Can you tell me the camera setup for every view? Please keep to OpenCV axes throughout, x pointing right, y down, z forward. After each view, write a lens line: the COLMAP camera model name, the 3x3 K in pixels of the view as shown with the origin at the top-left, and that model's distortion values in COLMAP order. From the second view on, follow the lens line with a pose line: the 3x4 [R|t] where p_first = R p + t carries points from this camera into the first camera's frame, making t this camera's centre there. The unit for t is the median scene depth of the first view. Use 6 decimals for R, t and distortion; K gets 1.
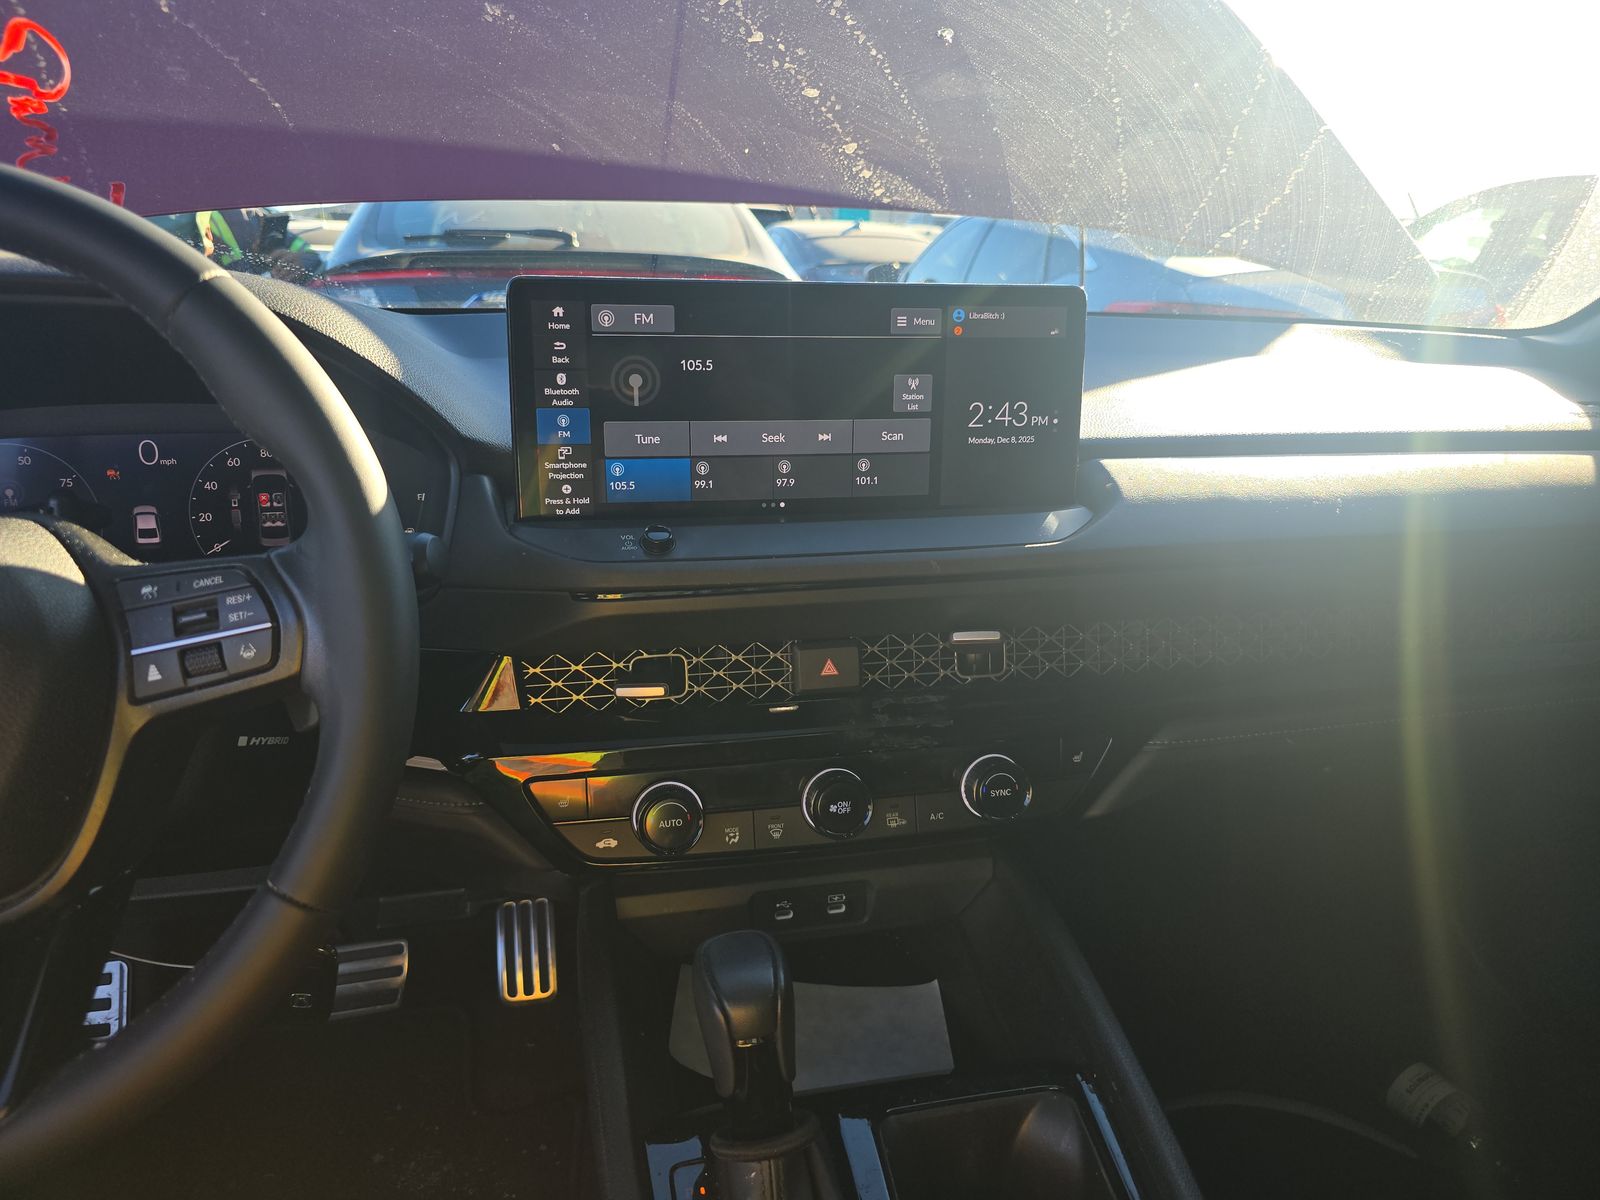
lens RADIAL K [[1079.2, 0, 800.0], [0, 1079.2, 600.0], [0, 0, 1]] dist [0.009254, -0.055489]
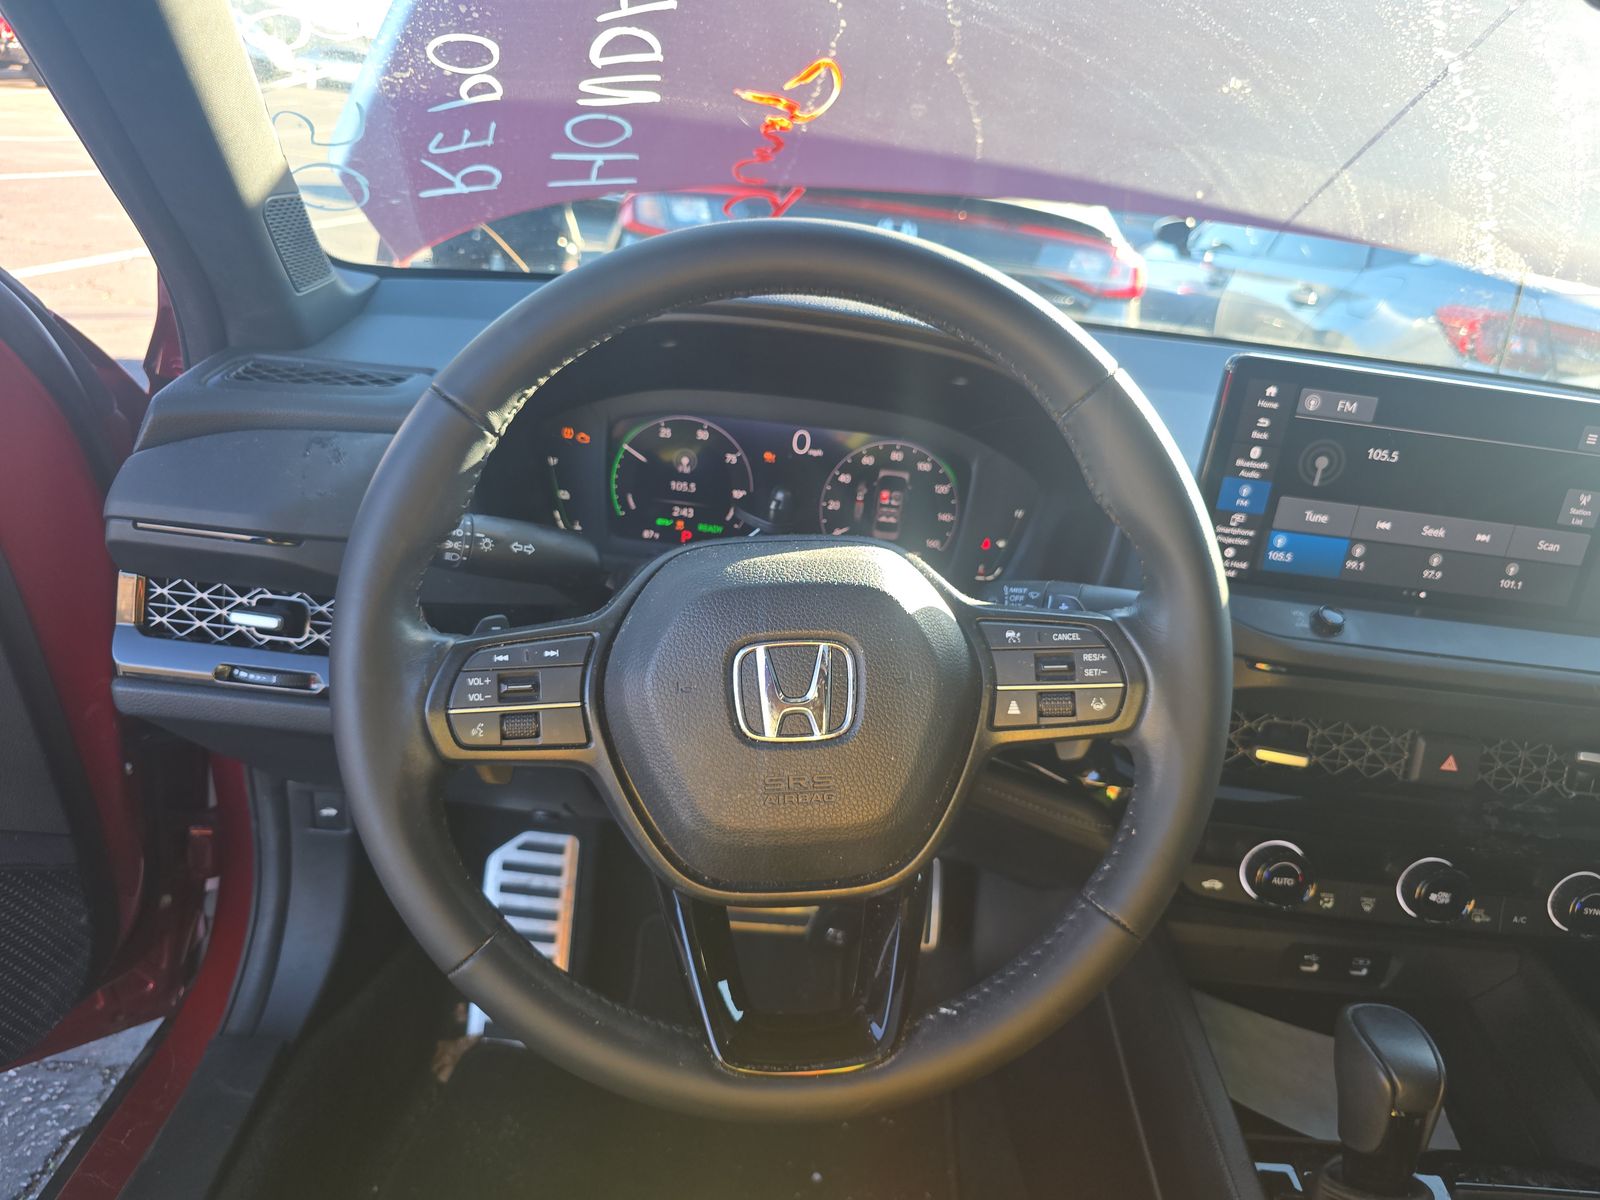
lens RADIAL K [[1079.2, 0, 800.0], [0, 1079.2, 600.0], [0, 0, 1]] dist [0.009254, -0.055489]
pose [[0.964169, 0.175068, -0.199321, -0.401347], [-0.164553, 0.984002, 0.068283, -0.058895], [0.208086, -0.033037, 0.977552, -0.128868]]
